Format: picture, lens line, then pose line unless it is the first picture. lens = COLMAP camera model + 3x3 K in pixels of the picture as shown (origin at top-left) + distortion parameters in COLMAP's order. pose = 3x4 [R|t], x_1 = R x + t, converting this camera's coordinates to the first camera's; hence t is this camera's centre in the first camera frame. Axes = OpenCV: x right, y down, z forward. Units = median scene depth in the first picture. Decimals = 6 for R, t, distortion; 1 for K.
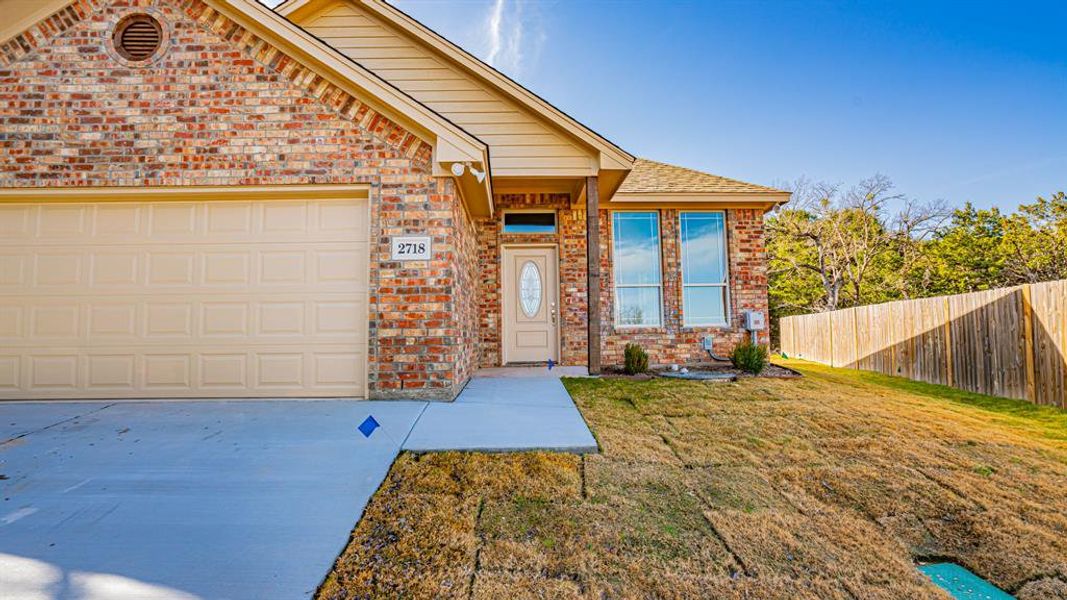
lens RADIAL K [[492.2, 0, 530.6], [0, 492.2, 305.5], [0, 0, 1]] dist [-0.010210, 0.004252]
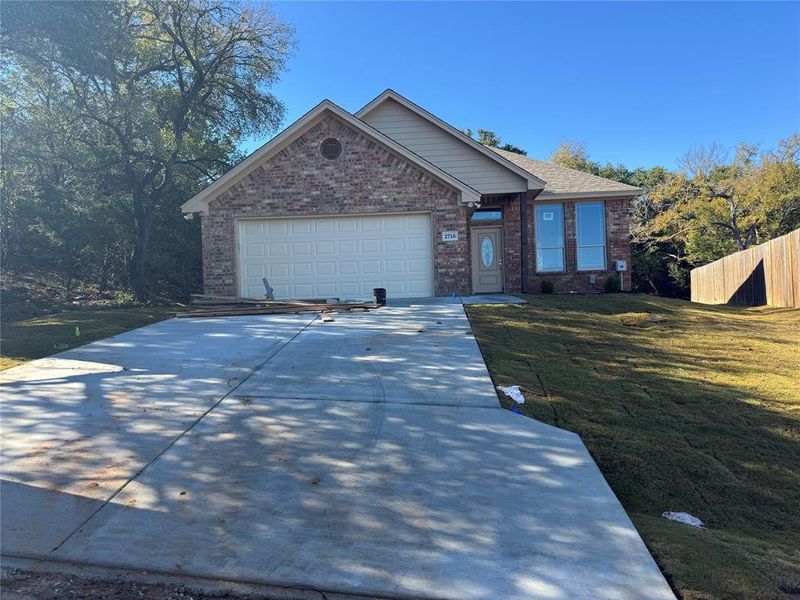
lens RADIAL K [[565.2, 0, 399.2], [0, 565.2, 326.8], [0, 0, 1]] dist [0.027781, -0.030410]
pose [[0.995844, -0.013102, -0.090125, -0.236489], [0.022160, 0.994716, 0.100244, 0.044476], [0.088335, -0.101824, 0.990873, -1.824932]]
